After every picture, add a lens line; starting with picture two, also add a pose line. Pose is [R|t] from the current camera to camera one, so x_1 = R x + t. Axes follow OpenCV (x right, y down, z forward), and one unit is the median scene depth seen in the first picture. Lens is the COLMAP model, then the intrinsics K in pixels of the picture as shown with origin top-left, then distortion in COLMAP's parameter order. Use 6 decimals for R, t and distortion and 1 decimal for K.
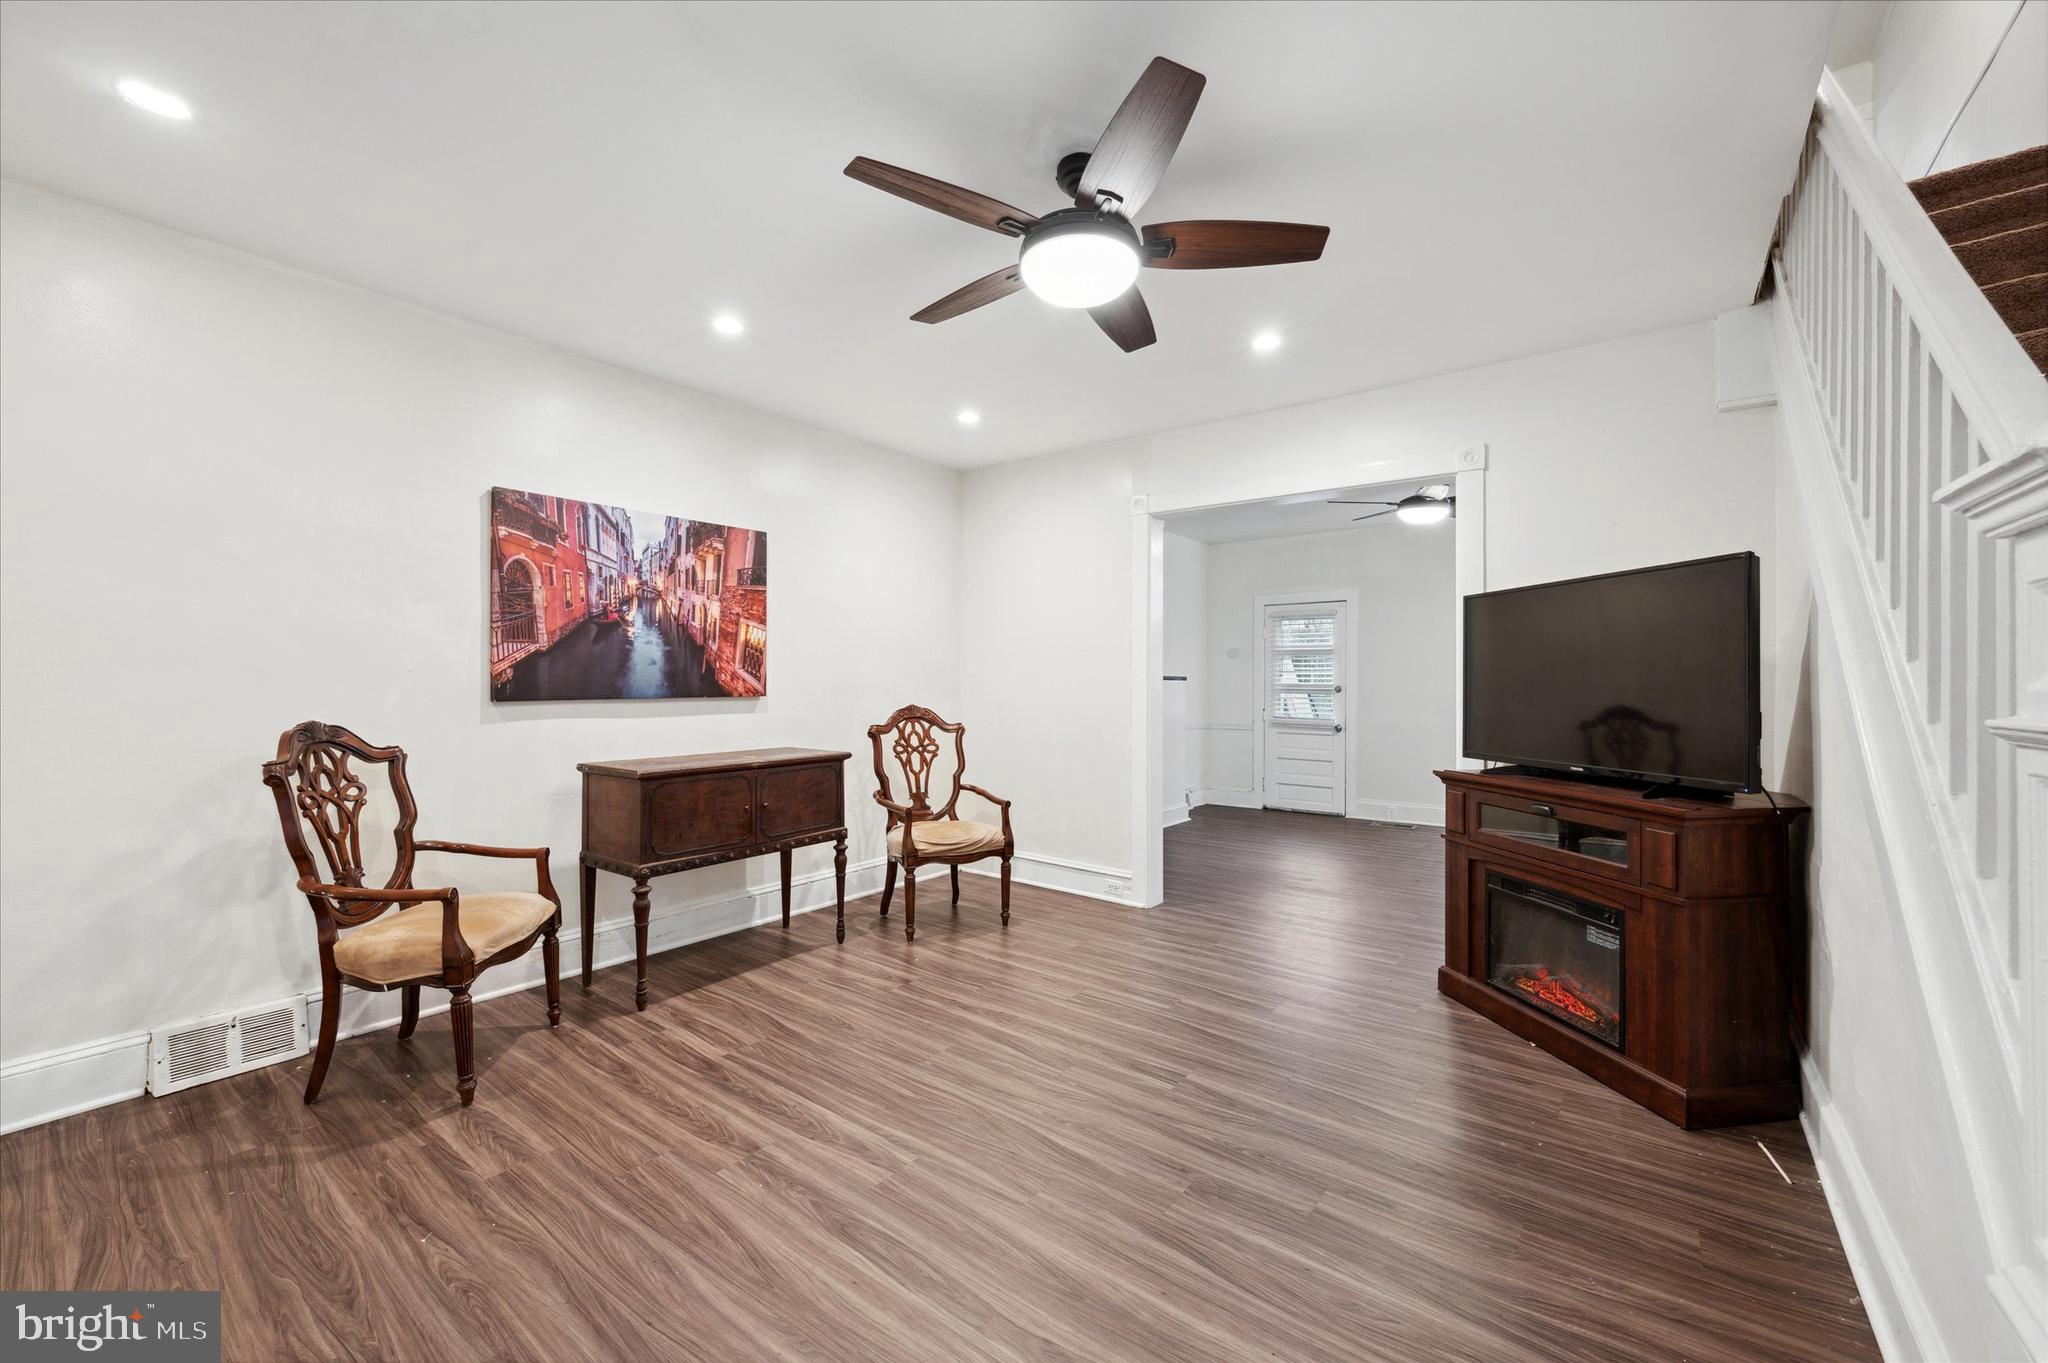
lens RADIAL K [[807.6, 0, 1017.7], [0, 807.6, 675.4], [0, 0, 1]] dist [0.000272, 0.000090]
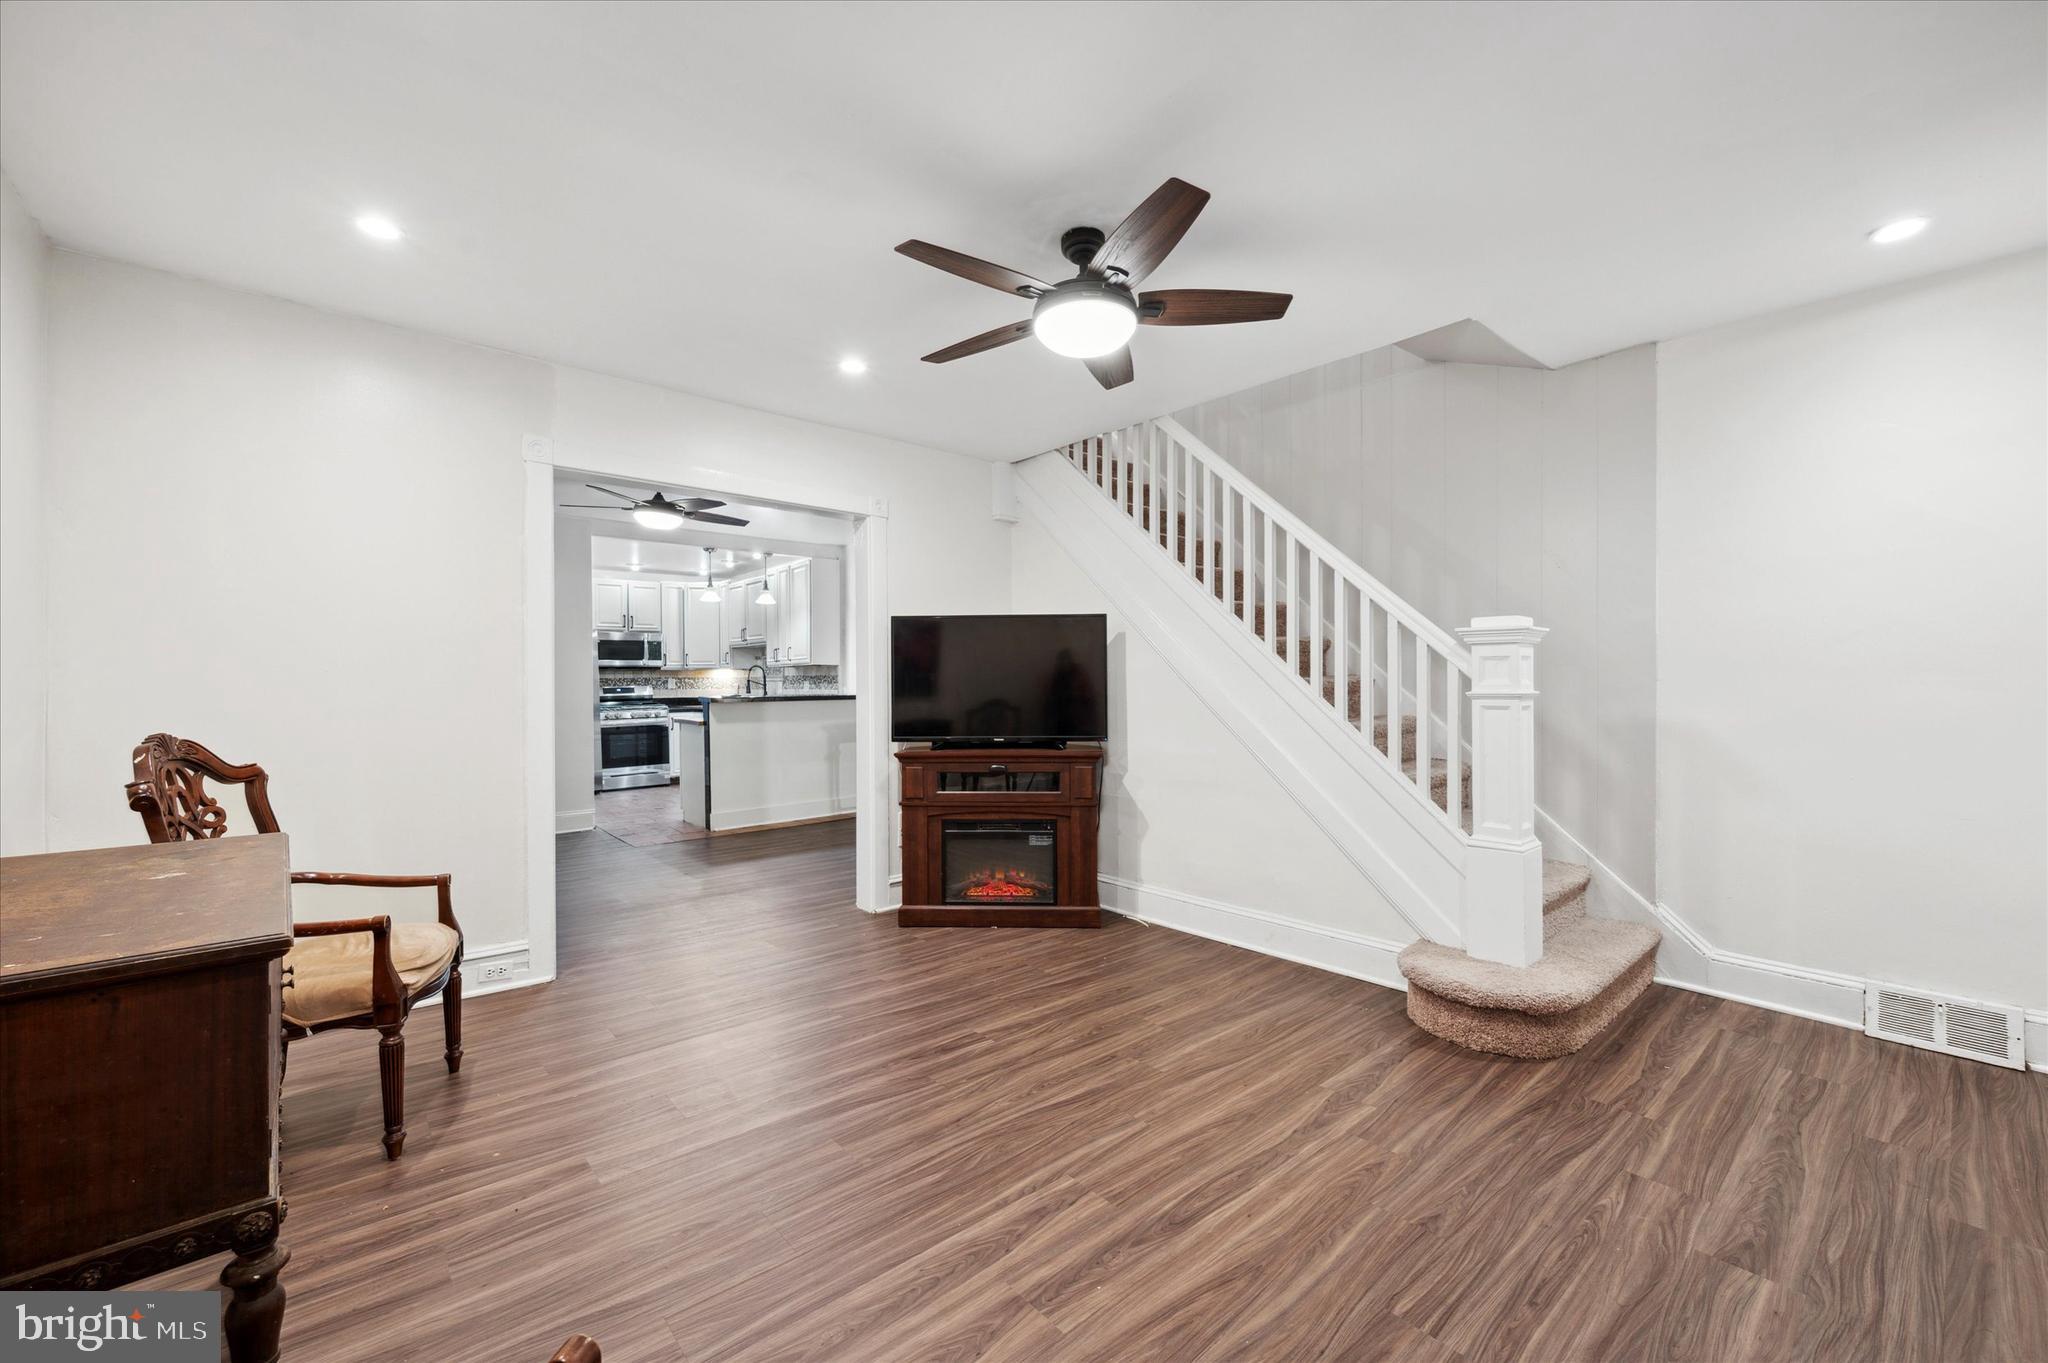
lens RADIAL K [[818.7, 0, 1032.8], [0, 818.7, 682.4], [0, 0, 1]] dist [-0.001239, 0.000014]
pose [[0.194288, -0.002449, 0.980941, -0.697305], [-0.004076, 0.999986, 0.003304, 0.001400], [-0.980936, -0.004640, 0.194275, 0.543848]]
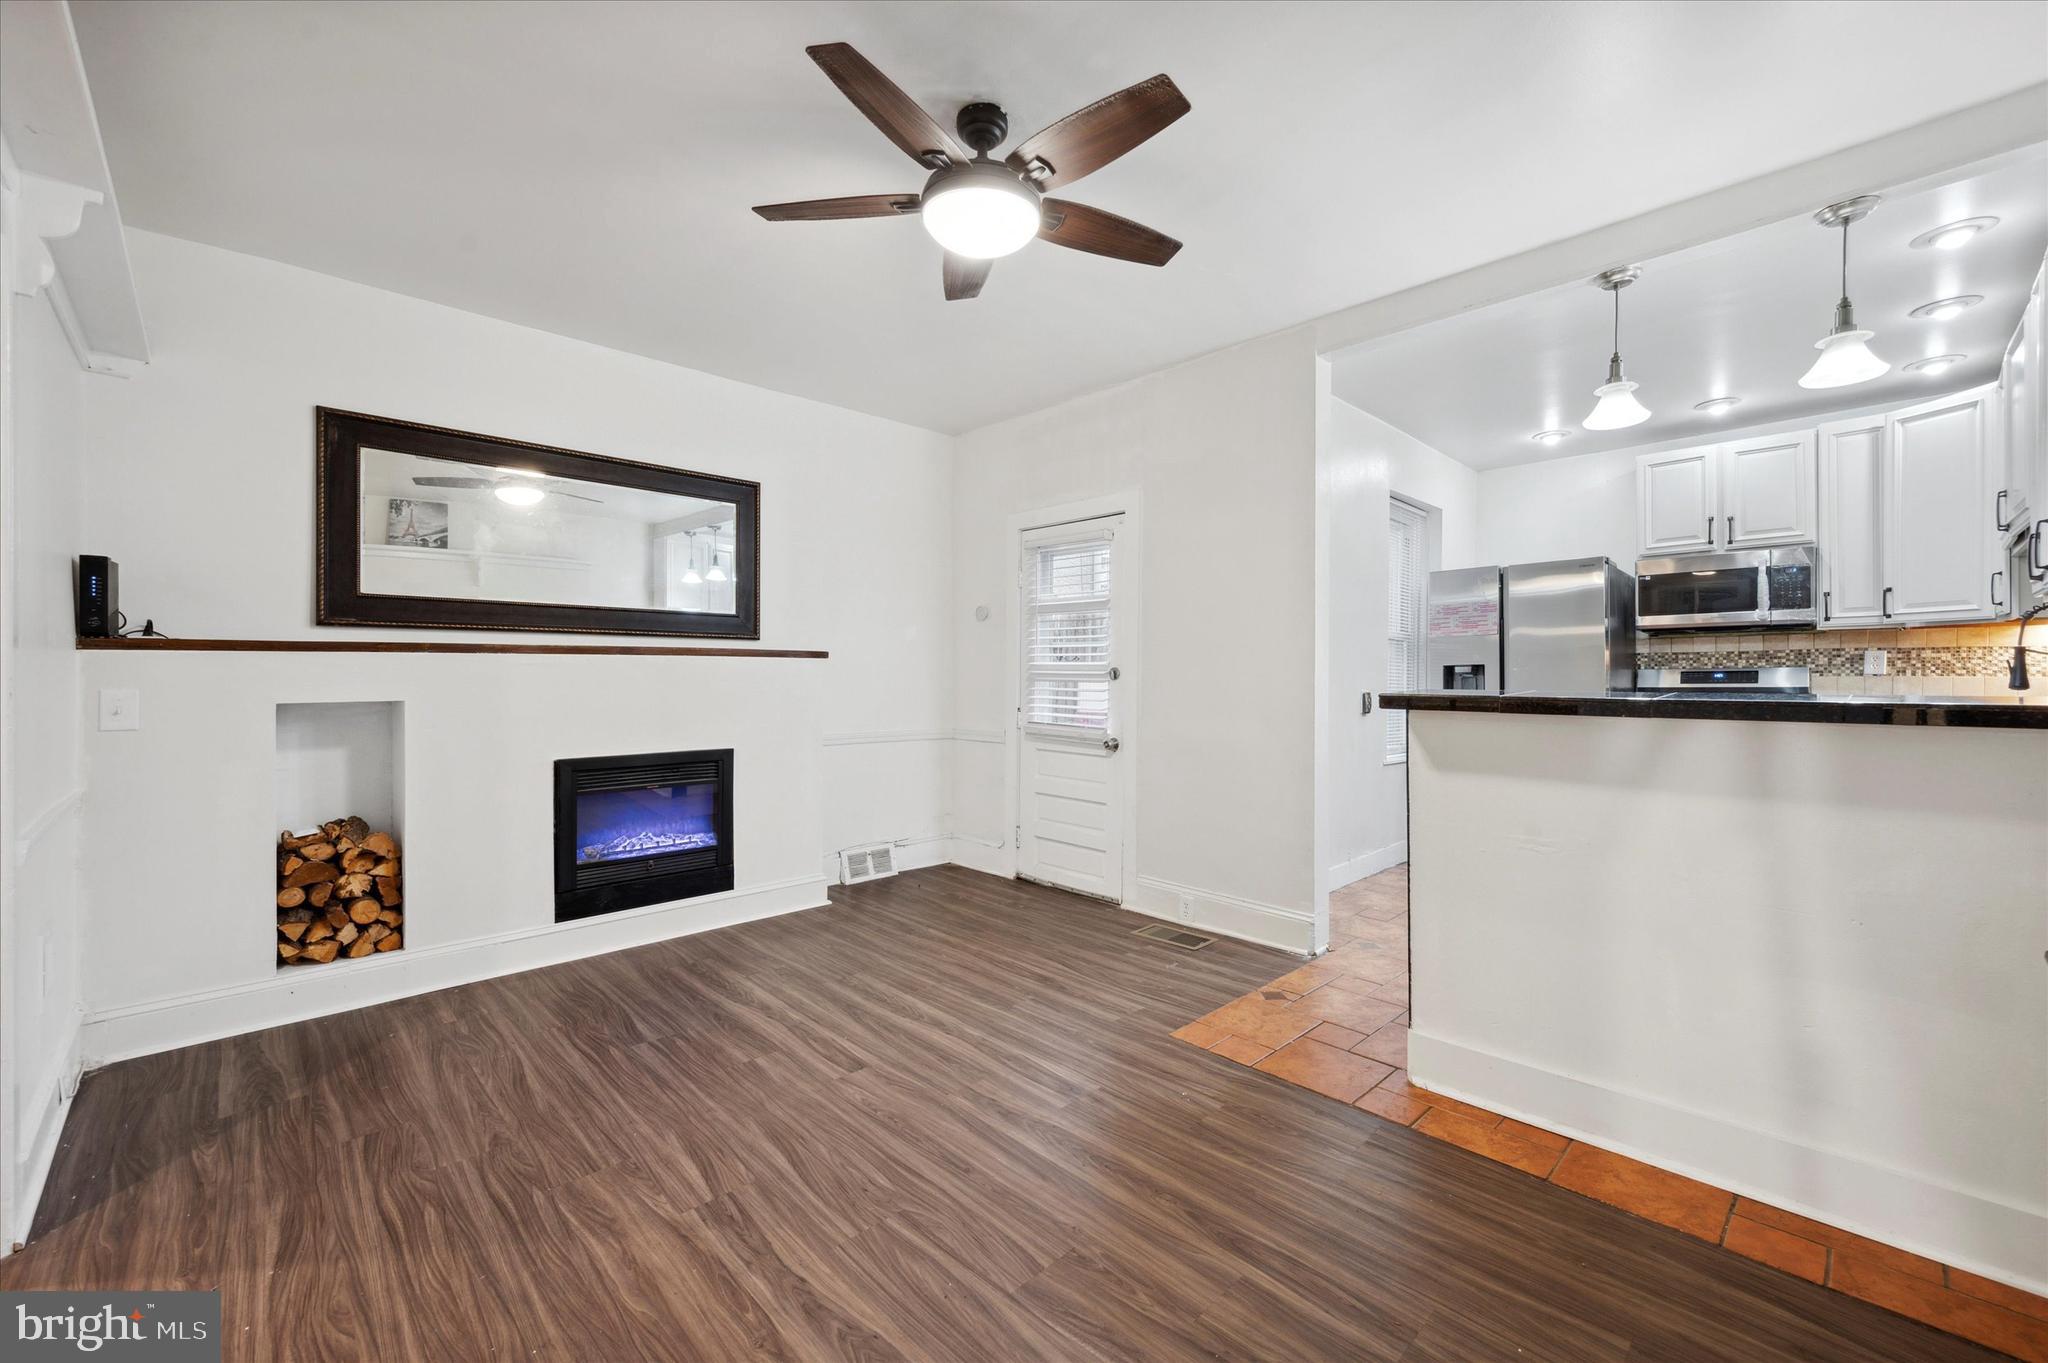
lens RADIAL K [[833.9, 0, 1027.9], [0, 833.9, 676.4], [0, 0, 1]] dist [0.000553, -0.000007]
pose [[0.989863, 0.001381, -0.142018, 0.958643], [0.000947, 0.999866, 0.016327, 0.021698], [0.142022, -0.016296, 0.989729, 0.981623]]
